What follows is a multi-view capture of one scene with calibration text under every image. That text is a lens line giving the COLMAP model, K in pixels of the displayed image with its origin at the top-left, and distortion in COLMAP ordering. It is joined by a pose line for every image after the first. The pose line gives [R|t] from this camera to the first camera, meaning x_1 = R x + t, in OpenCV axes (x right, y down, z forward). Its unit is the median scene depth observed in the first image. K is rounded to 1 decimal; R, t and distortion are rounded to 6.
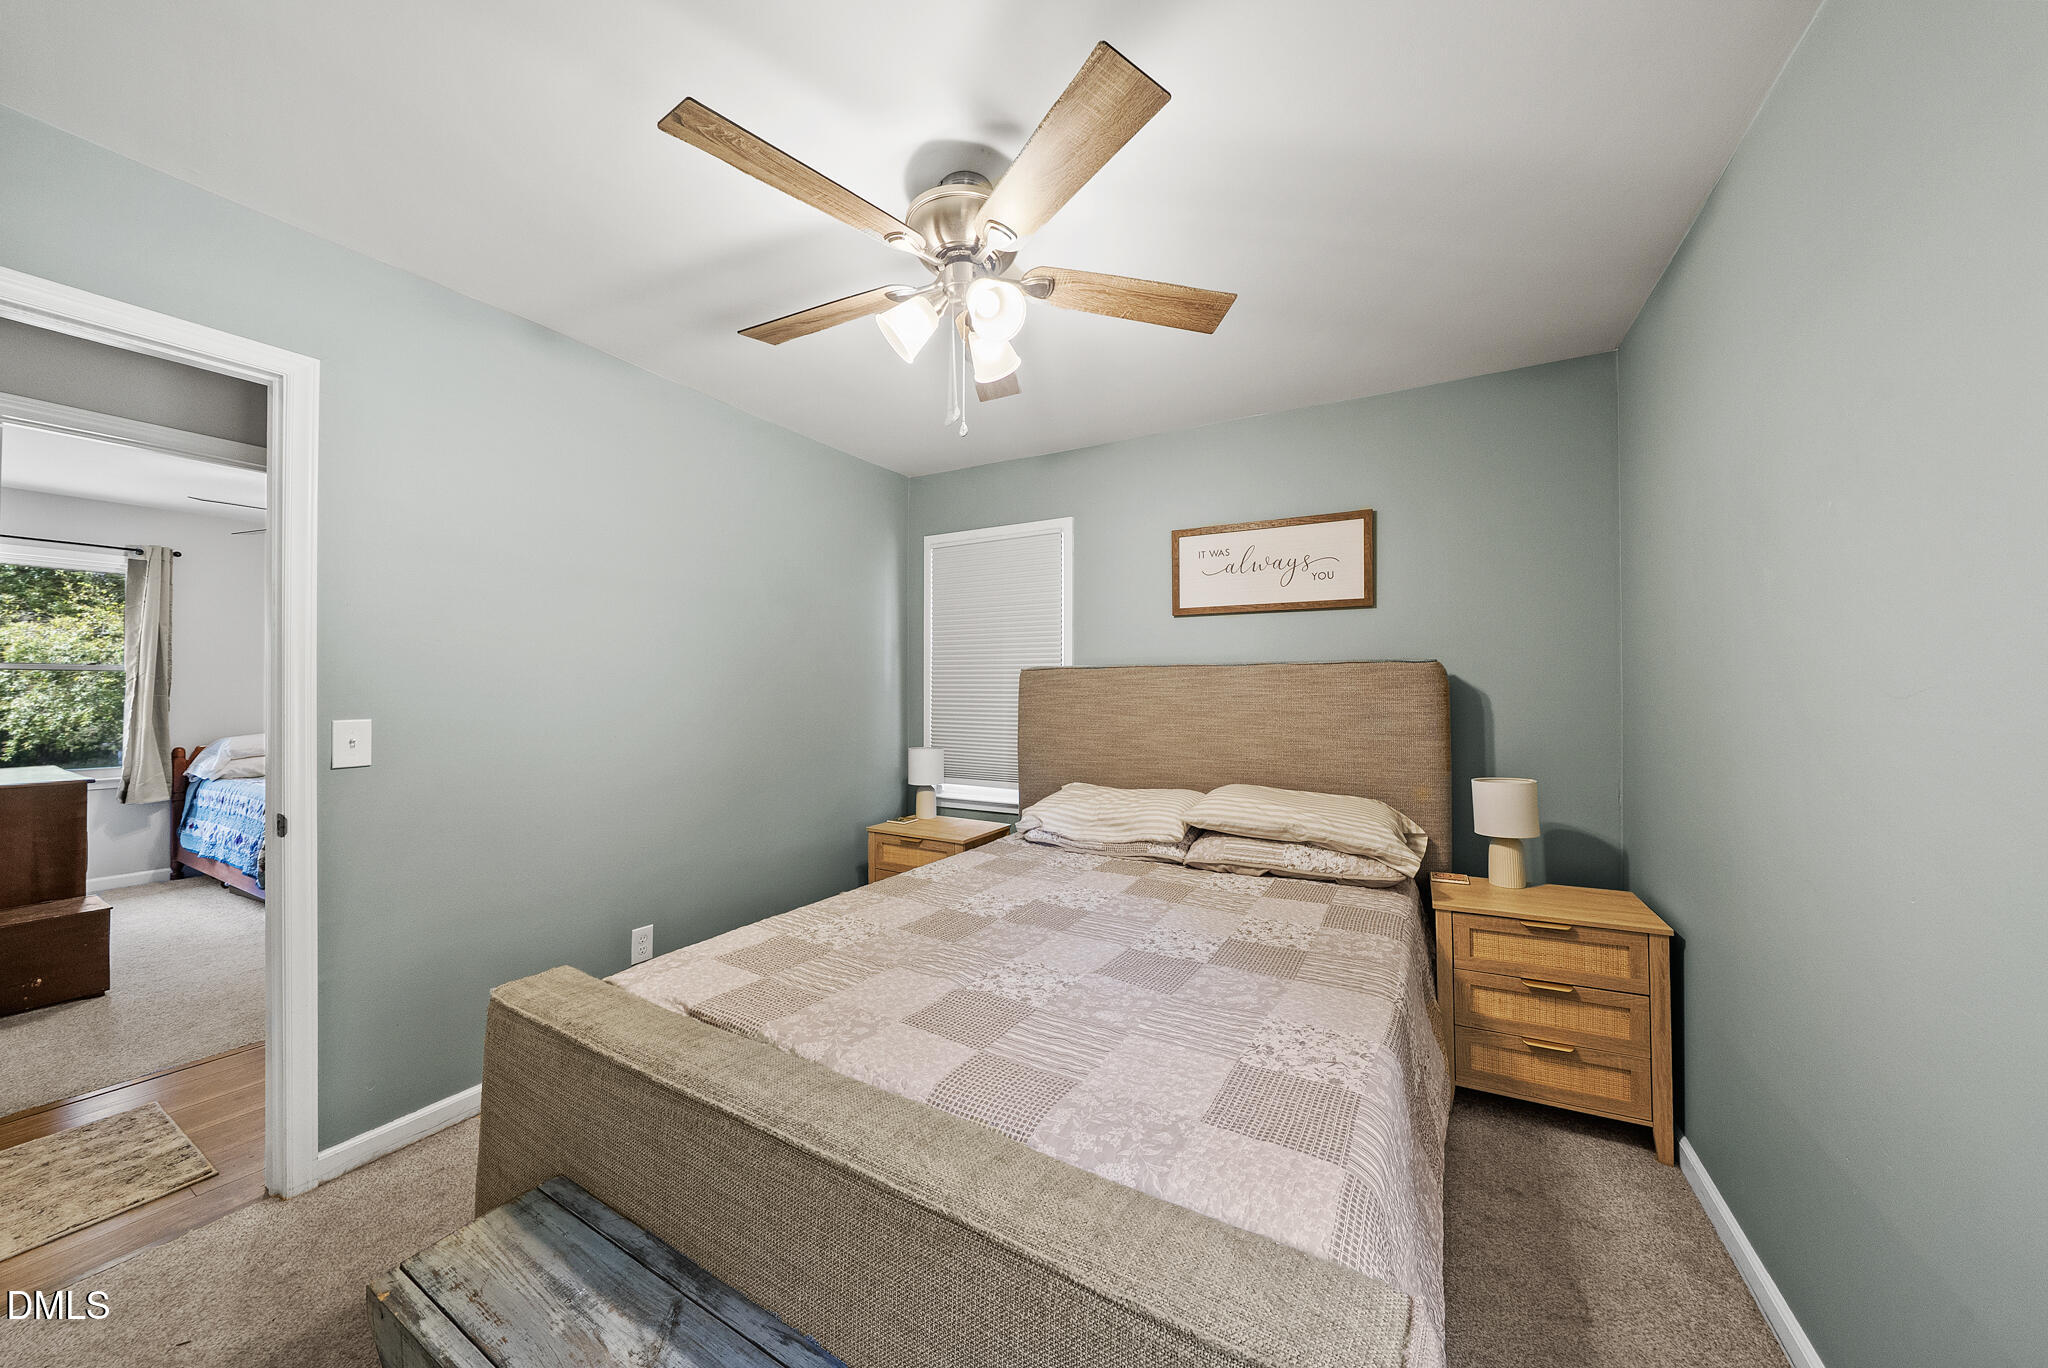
lens RADIAL K [[706.6, 0, 1027.4], [0, 706.6, 682.6], [0, 0, 1]] dist [-0.007270, -0.000037]
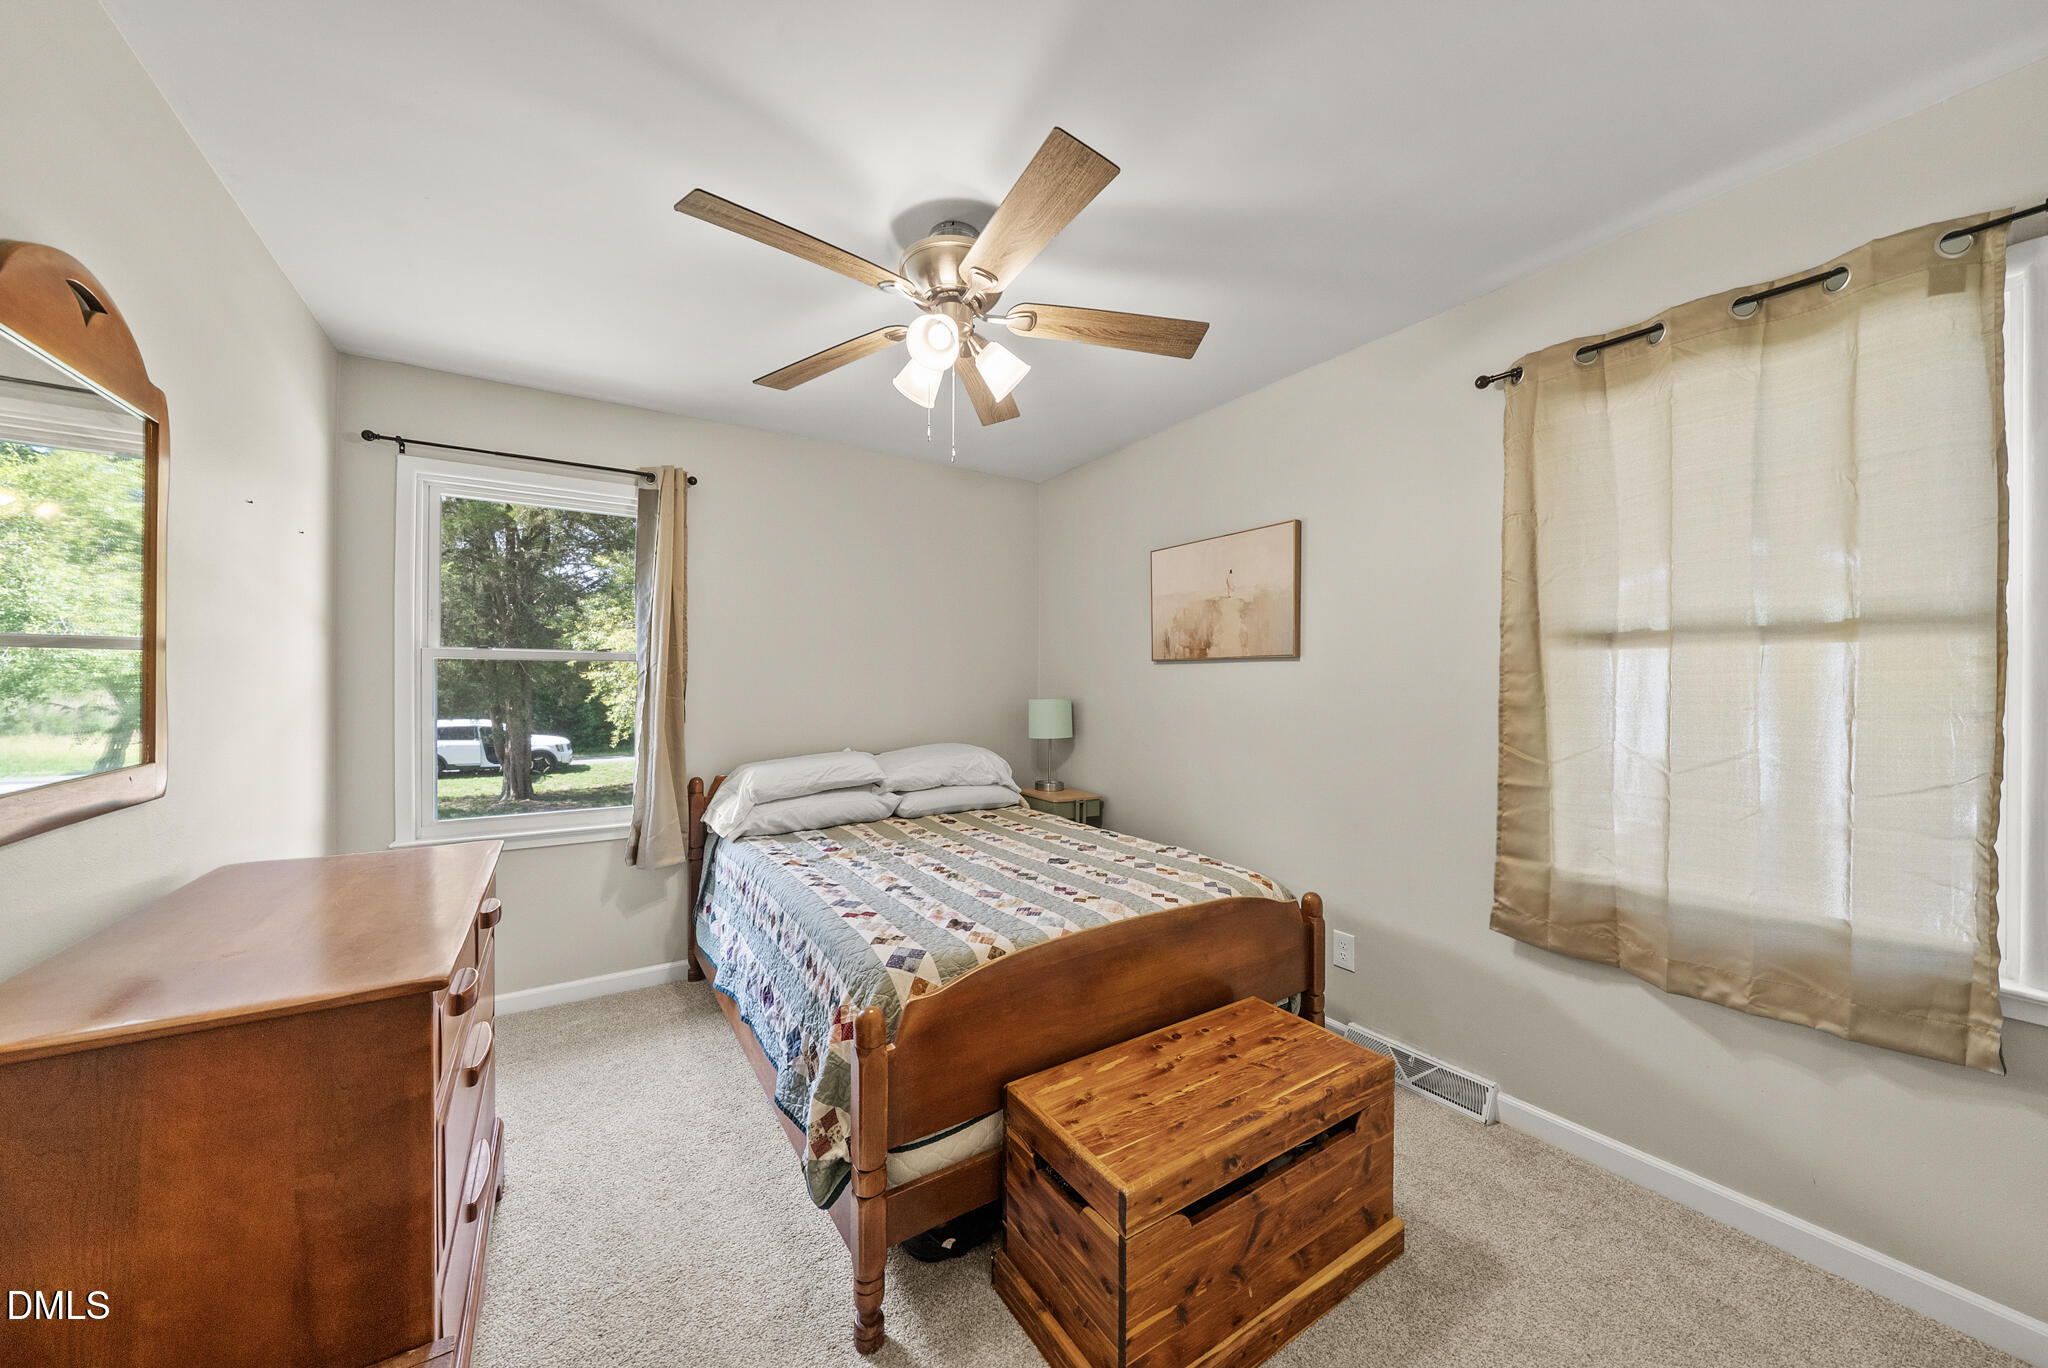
lens RADIAL K [[706.6, 0, 1028.4], [0, 706.6, 683.7], [0, 0, 1]] dist [-0.007270, -0.000037]
pose [[0.888965, -0.002786, -0.457968, -0.676686], [0.006023, 0.999966, 0.005608, 0.004470], [0.457936, -0.007744, 0.888951, 0.592318]]
